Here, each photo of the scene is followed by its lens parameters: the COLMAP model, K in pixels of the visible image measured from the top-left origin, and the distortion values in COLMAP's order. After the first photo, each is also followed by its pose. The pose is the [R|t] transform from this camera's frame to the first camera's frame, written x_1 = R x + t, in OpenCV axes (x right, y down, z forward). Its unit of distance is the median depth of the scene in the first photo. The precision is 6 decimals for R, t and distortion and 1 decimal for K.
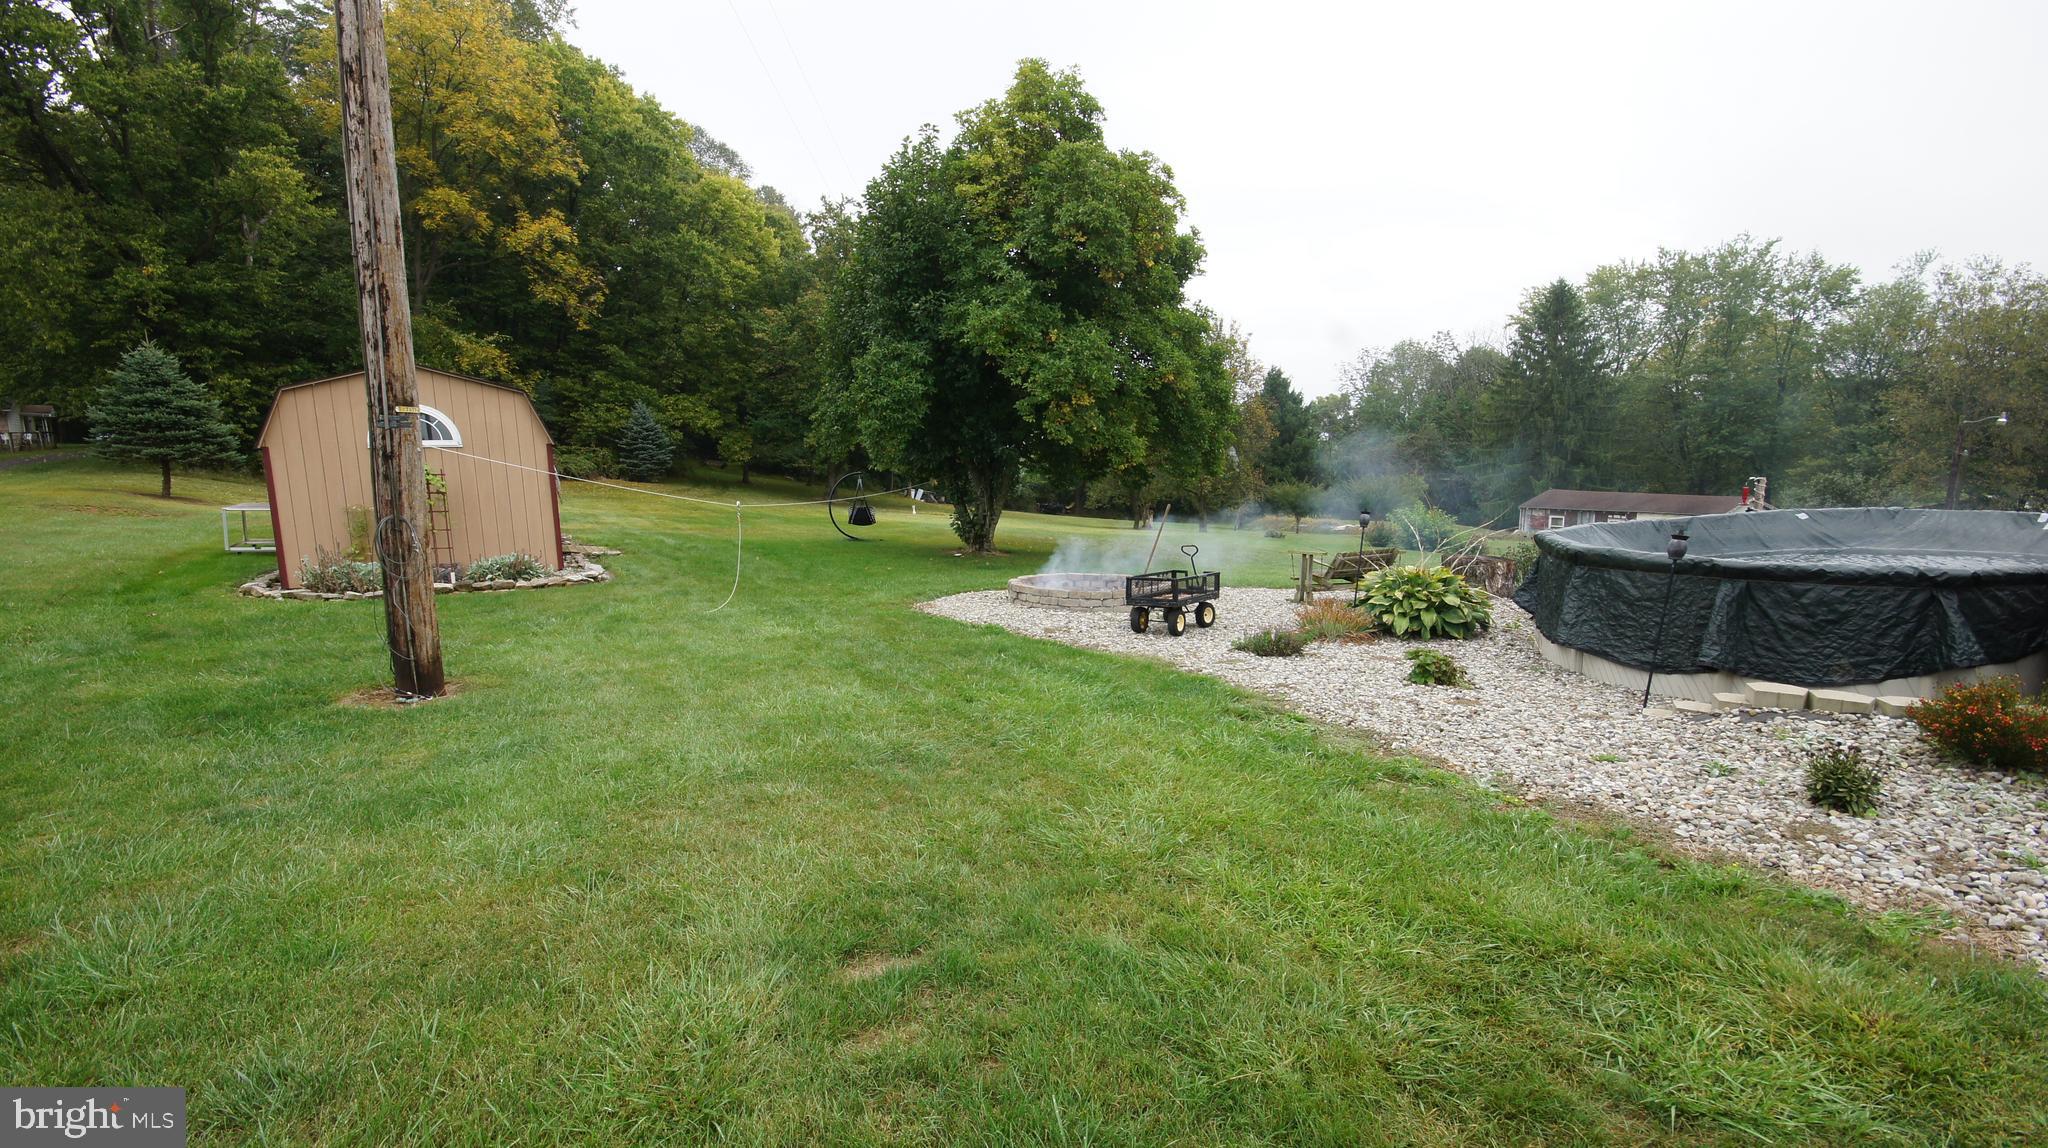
lens RADIAL K [[903.3, 0, 1031.0], [0, 903.3, 594.5], [0, 0, 1]] dist [0.021987, -0.016336]
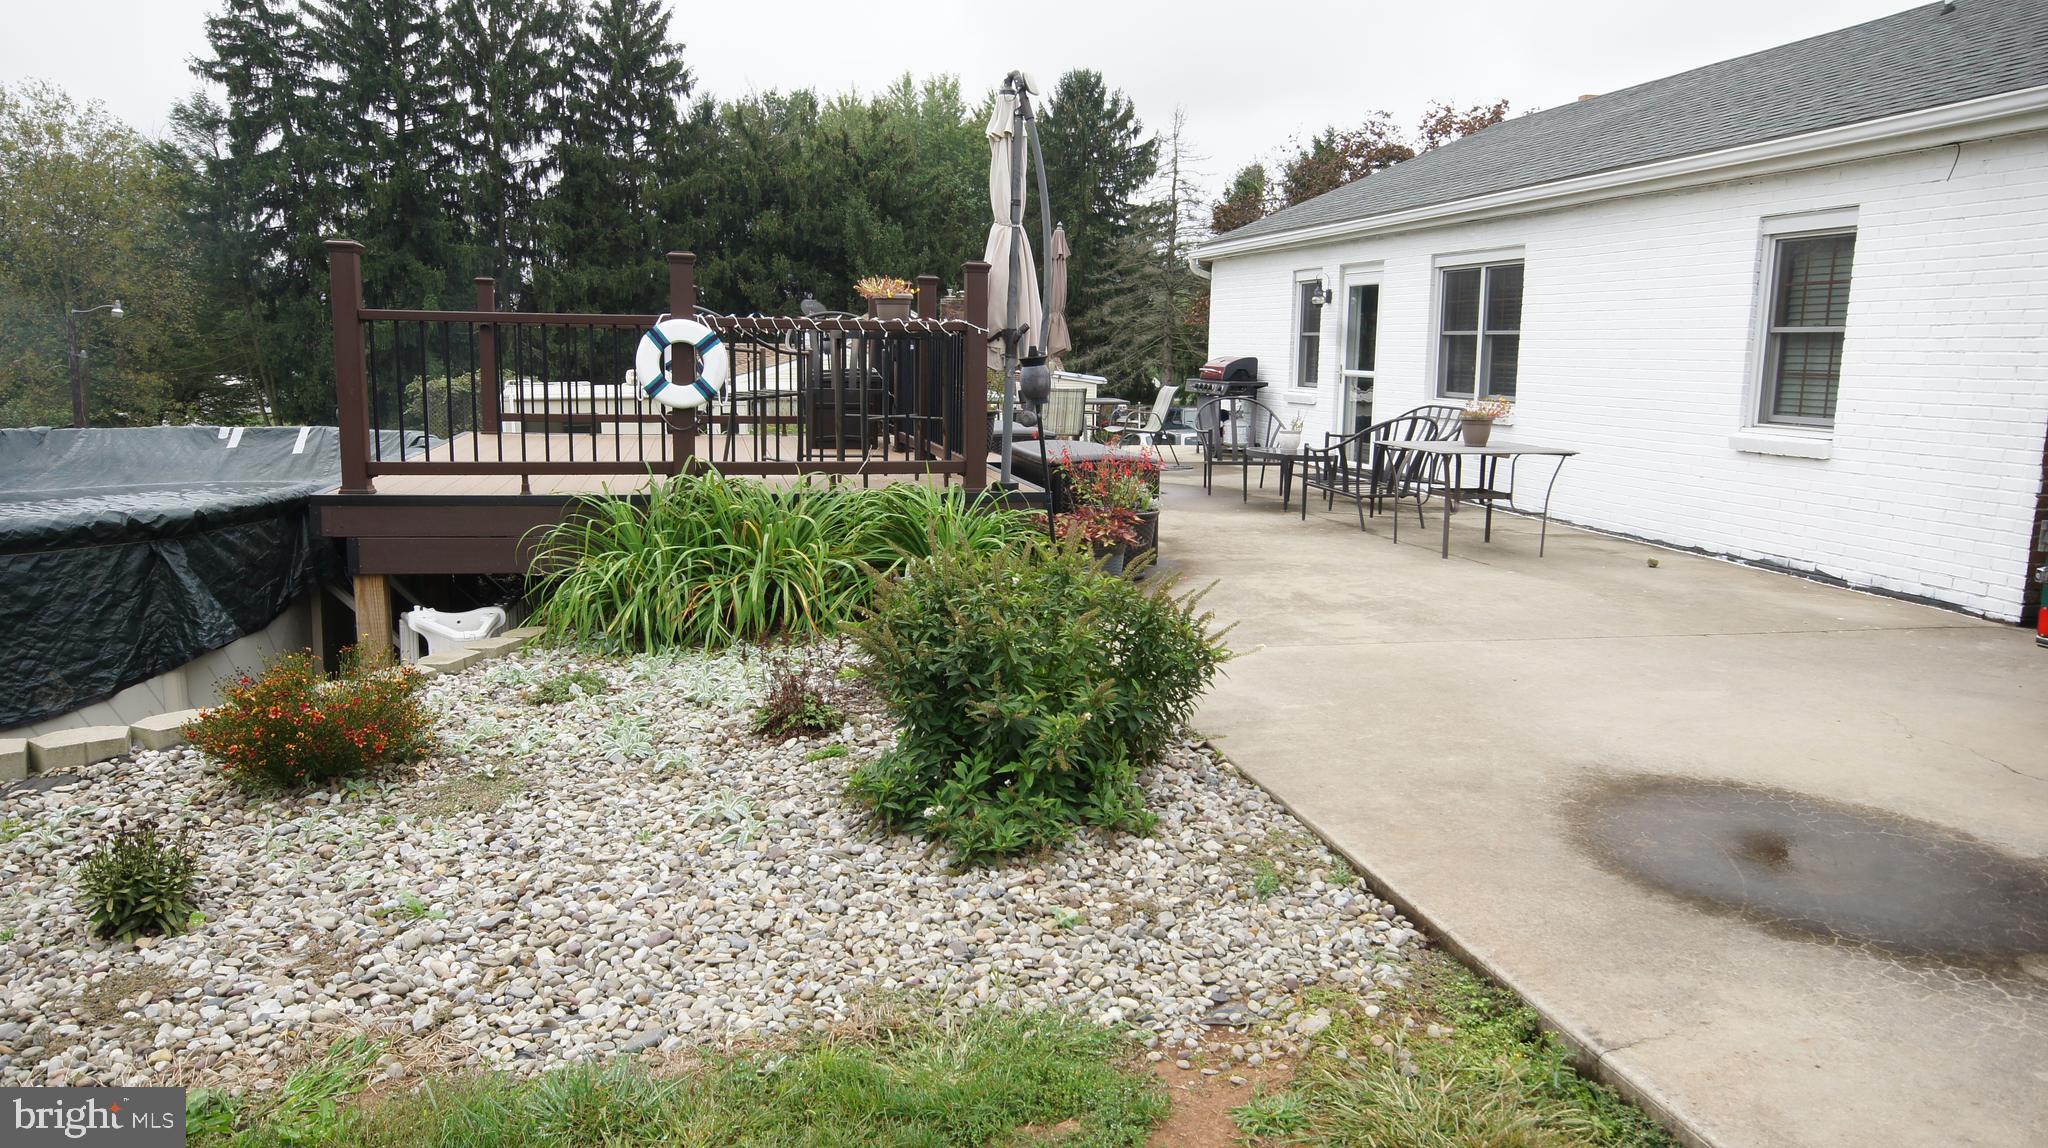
lens RADIAL K [[1400.6, 0, 1013.3], [0, 1400.6, 582.1], [0, 0, 1]] dist [0.019150, 0.002642]
pose [[0.184598, -0.142693, 0.972400, 0.118316], [0.142342, 0.982854, 0.117205, -0.009446], [-0.972452, 0.116777, 0.201744, 0.208790]]
